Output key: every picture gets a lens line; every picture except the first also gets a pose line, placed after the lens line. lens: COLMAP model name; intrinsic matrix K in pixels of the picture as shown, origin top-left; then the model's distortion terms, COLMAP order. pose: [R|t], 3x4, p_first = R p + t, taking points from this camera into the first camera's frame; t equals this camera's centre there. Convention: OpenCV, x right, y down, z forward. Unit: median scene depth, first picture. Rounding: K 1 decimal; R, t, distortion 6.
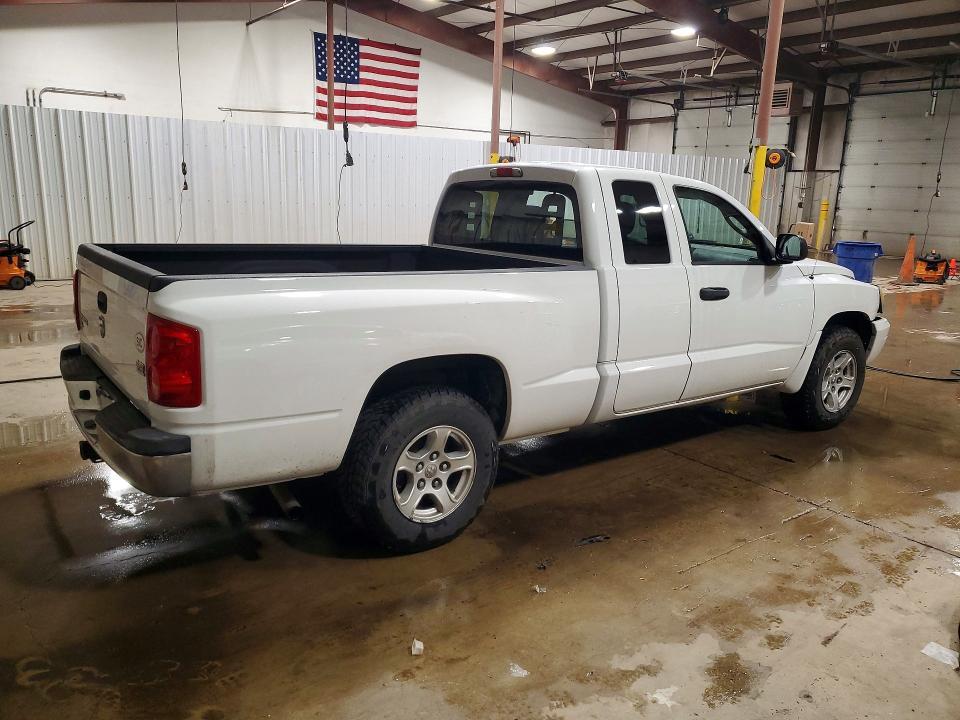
lens RADIAL K [[756.7, 0, 476.6], [0, 756.7, 359.2], [0, 0, 1]] dist [-0.000996, 0.000214]
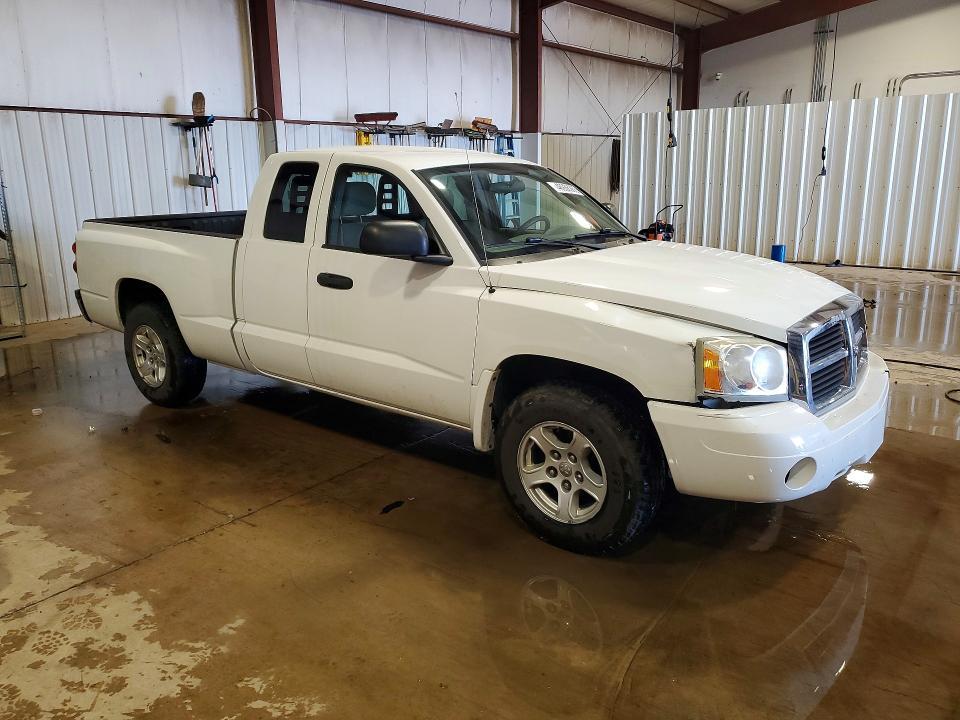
lens RADIAL K [[756.7, 0, 476.6], [0, 756.7, 359.2], [0, 0, 1]] dist [-0.000996, 0.000214]
pose [[0.261850, 0.208394, -0.942341, 1.210057], [-0.196370, 0.967488, 0.159389, -0.171038], [0.944920, 0.143312, 0.294259, 0.884237]]
